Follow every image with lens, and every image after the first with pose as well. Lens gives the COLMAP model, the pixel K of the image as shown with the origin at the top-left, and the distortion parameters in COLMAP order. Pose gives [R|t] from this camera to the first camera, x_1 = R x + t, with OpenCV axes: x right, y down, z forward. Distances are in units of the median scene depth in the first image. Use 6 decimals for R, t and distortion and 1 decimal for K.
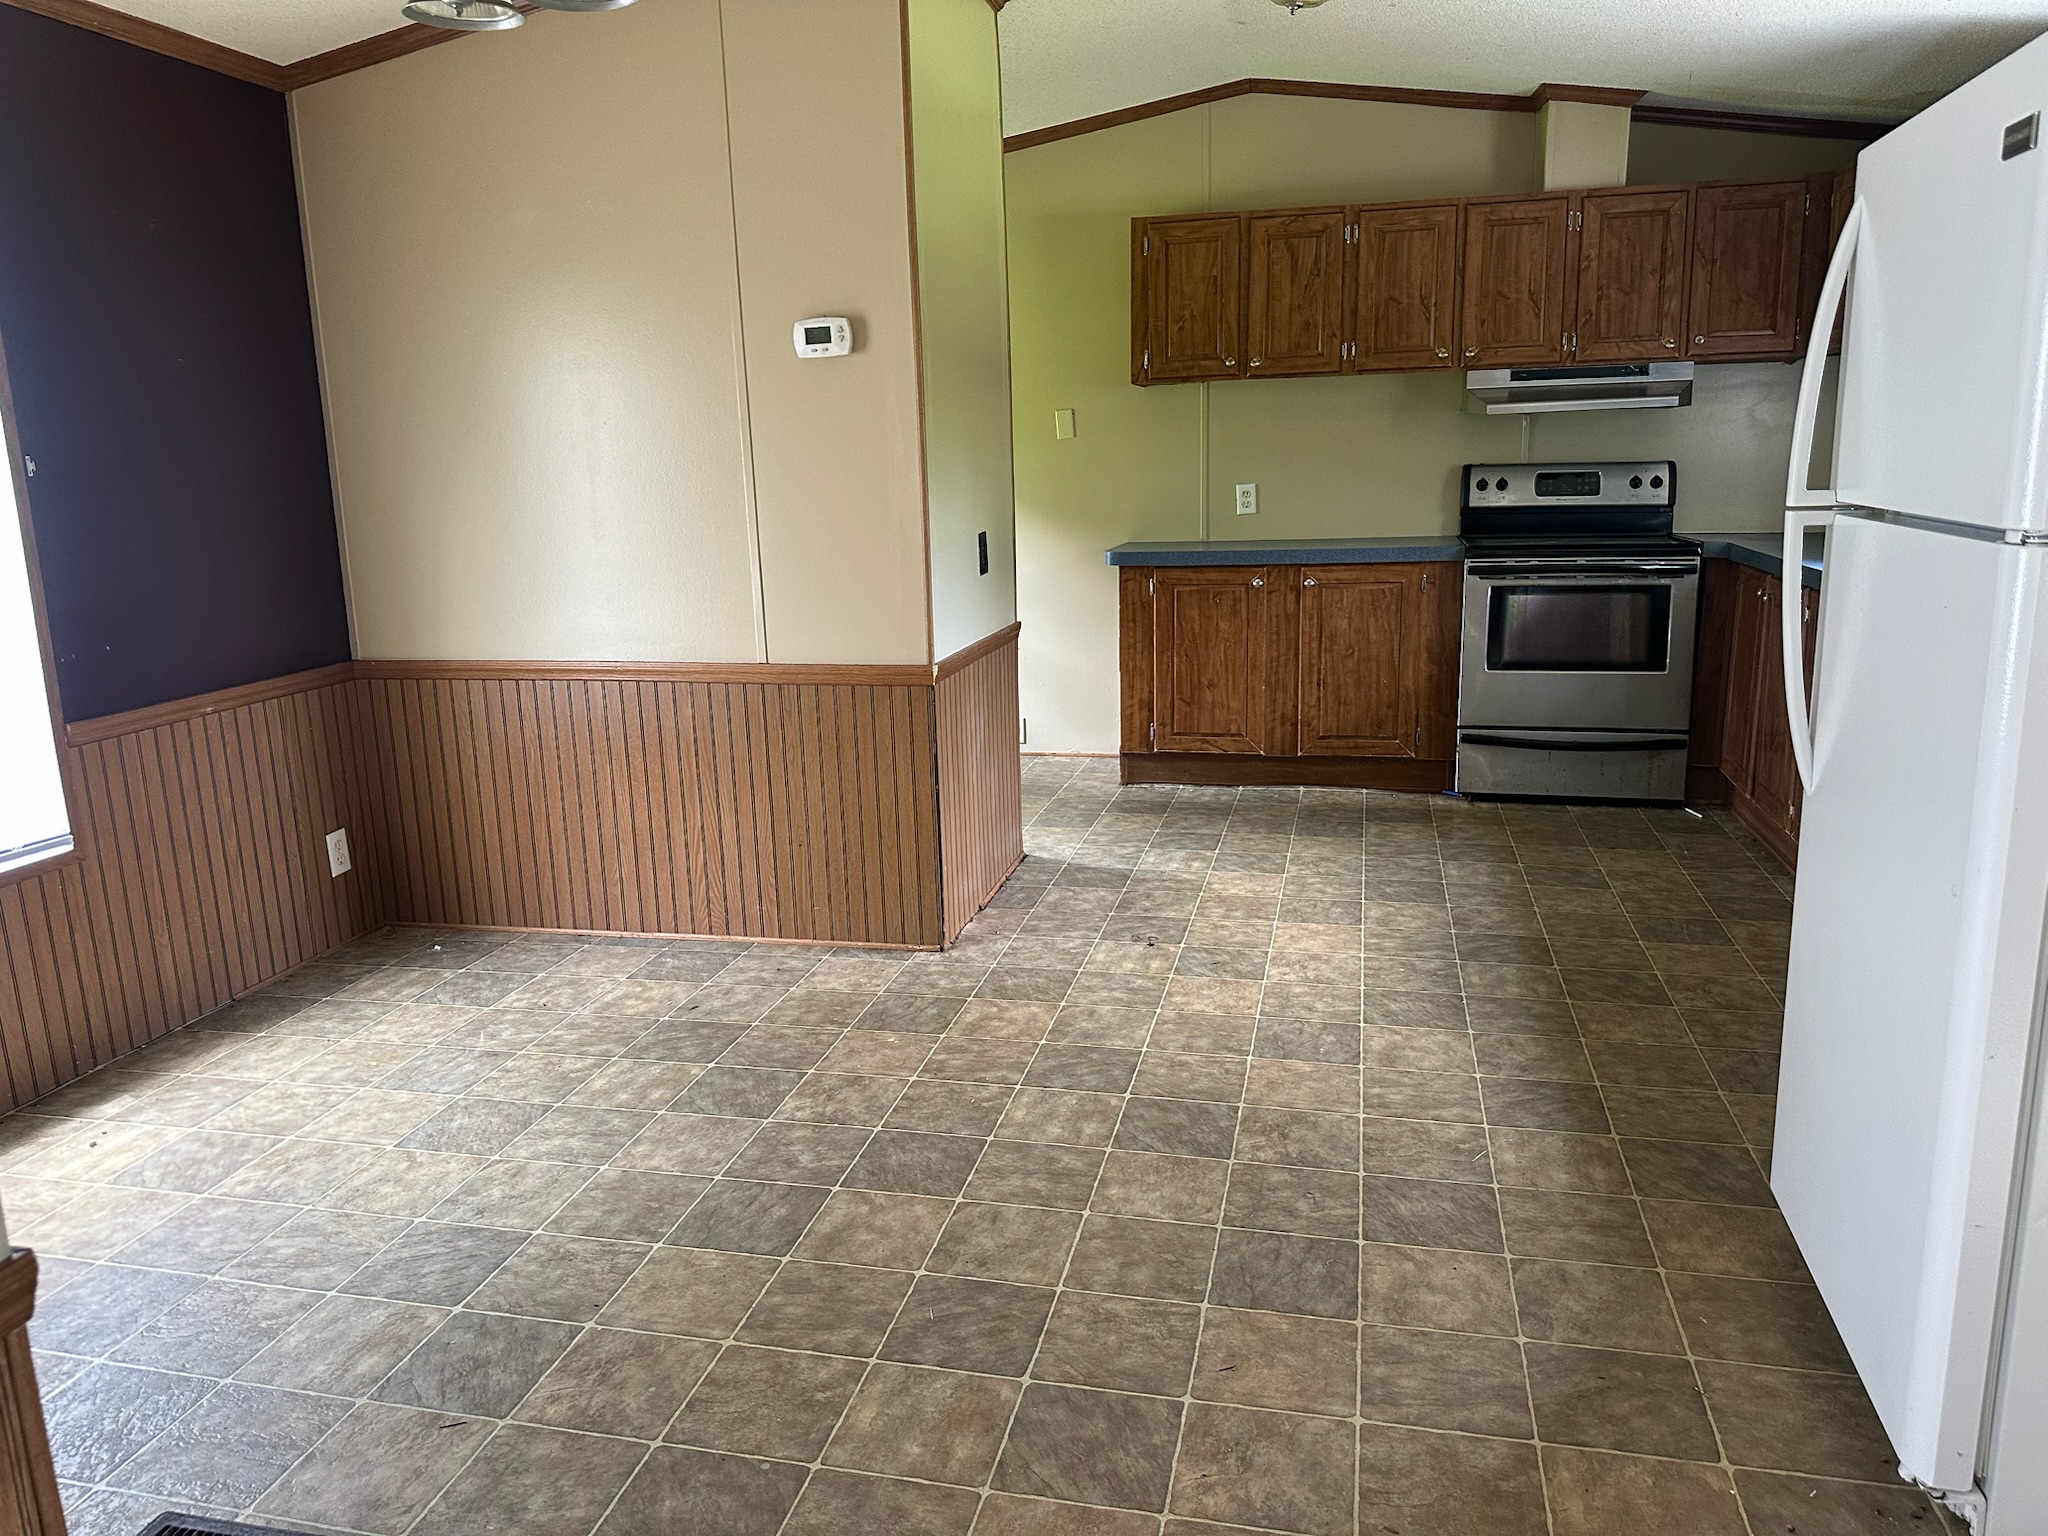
lens RADIAL K [[1419.6, 0, 1024.0], [0, 1419.6, 768.0], [0, 0, 1]] dist [0.045689, -0.180373]
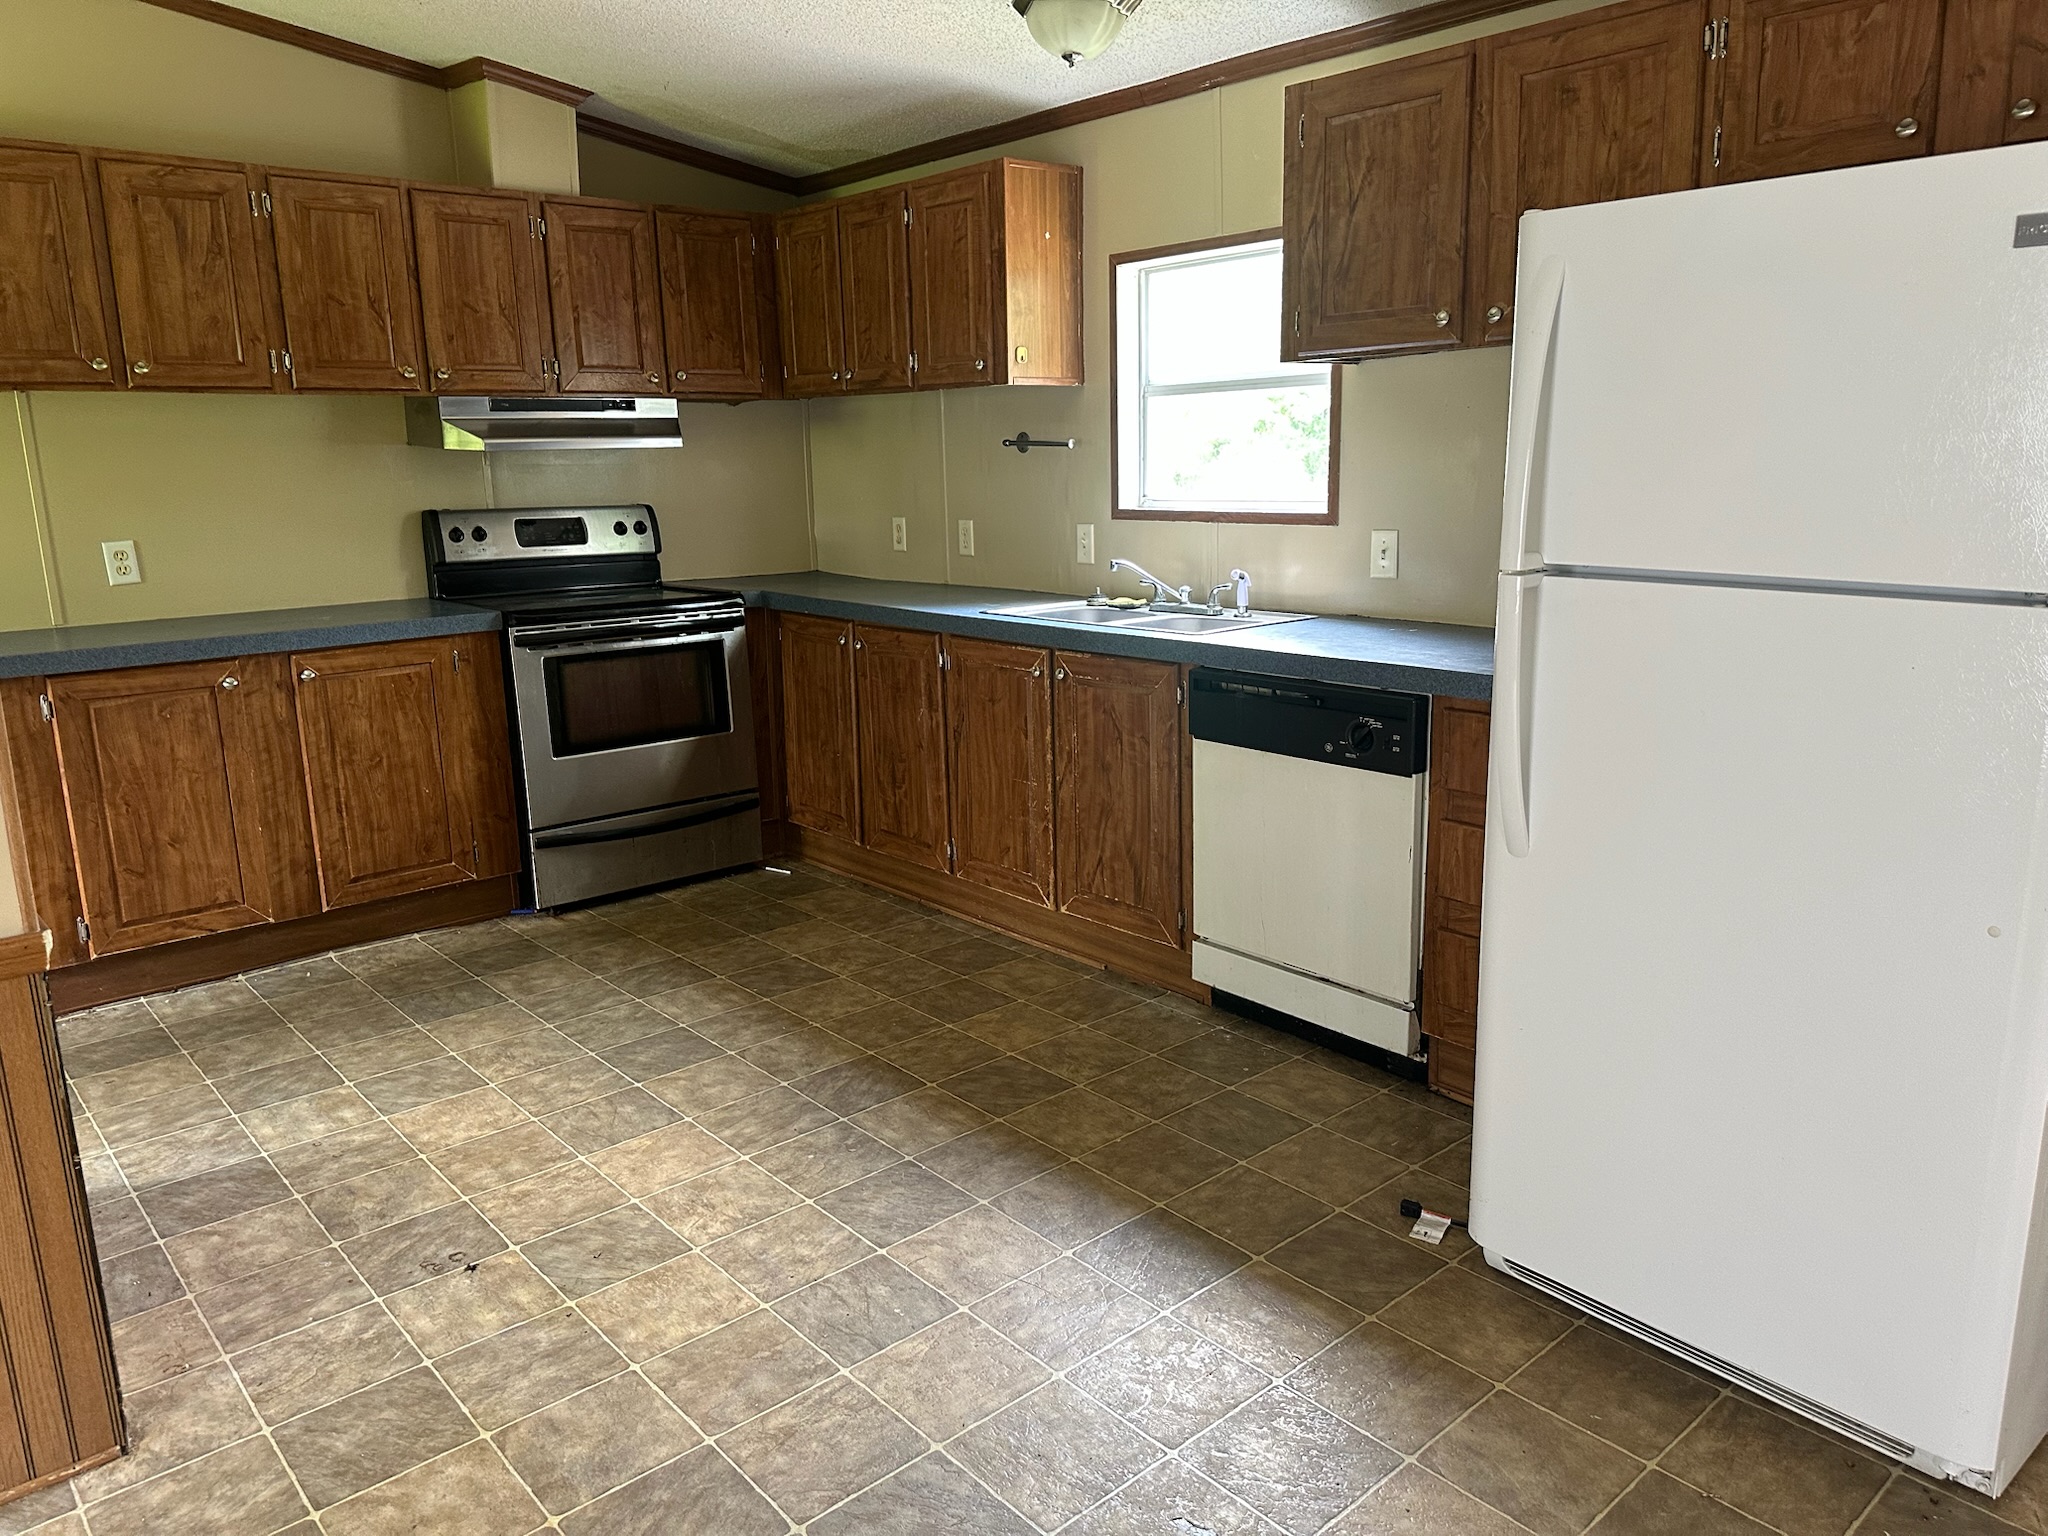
lens RADIAL K [[1414.5, 0, 1032.2], [0, 1414.5, 728.3], [0, 0, 1]] dist [0.047038, -0.070871]
pose [[0.564004, -0.136814, 0.814359, -0.187464], [0.174225, 0.983695, 0.044599, -0.072379], [-0.807183, 0.116728, 0.578645, 0.287076]]
